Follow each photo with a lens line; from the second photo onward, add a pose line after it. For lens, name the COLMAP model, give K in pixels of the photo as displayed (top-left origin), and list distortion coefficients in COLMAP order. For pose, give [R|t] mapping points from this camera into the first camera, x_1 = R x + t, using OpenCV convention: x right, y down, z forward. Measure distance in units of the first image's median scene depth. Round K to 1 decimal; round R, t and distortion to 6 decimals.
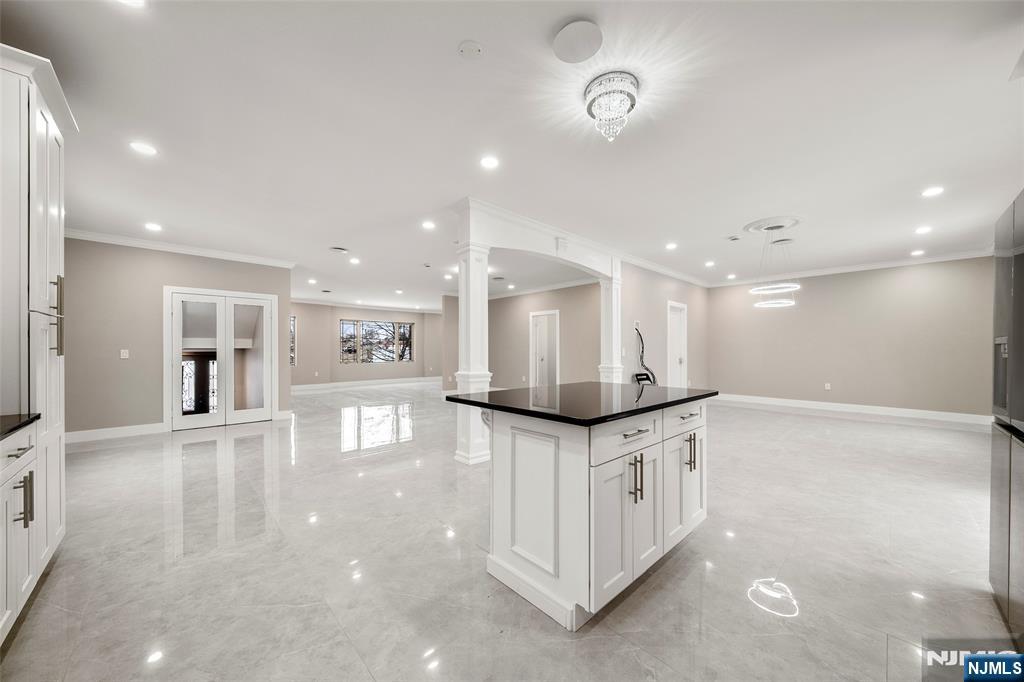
lens RADIAL K [[364.0, 0, 513.5], [0, 364.0, 350.1], [0, 0, 1]] dist [-0.000375, -0.000023]
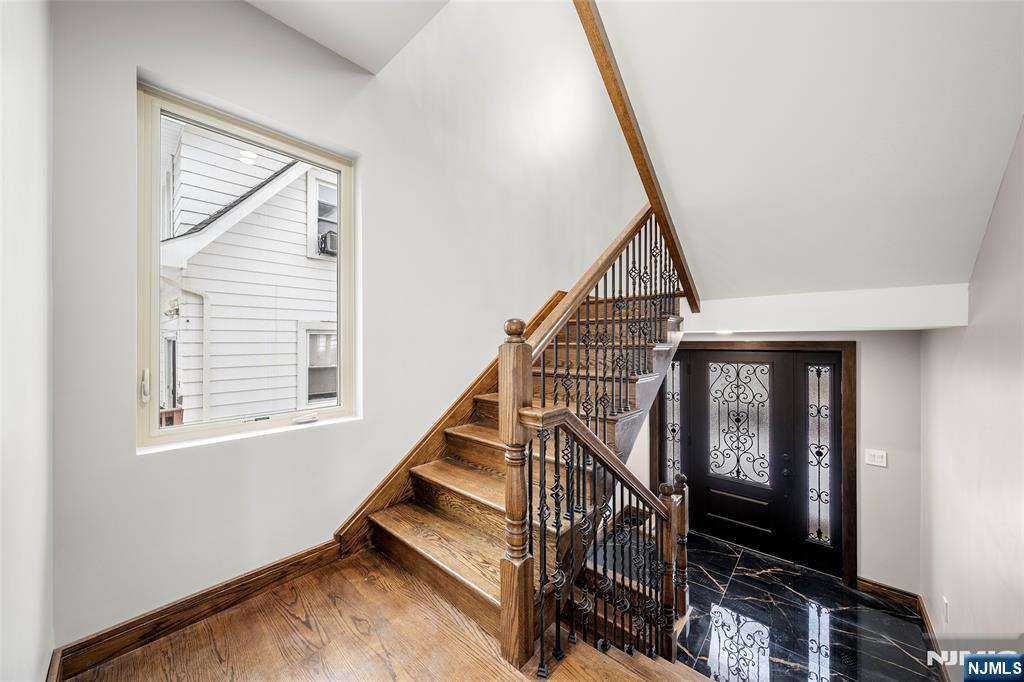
lens RADIAL K [[360.3, 0, 510.2], [0, 360.3, 343.7], [0, 0, 1]] dist [-0.001905, -0.000143]
pose [[0.076774, -0.000046, -0.997048, -0.495312], [-0.000178, 1.000000, -0.000059, 0.006422], [0.997048, 0.000182, 0.076774, 0.670542]]
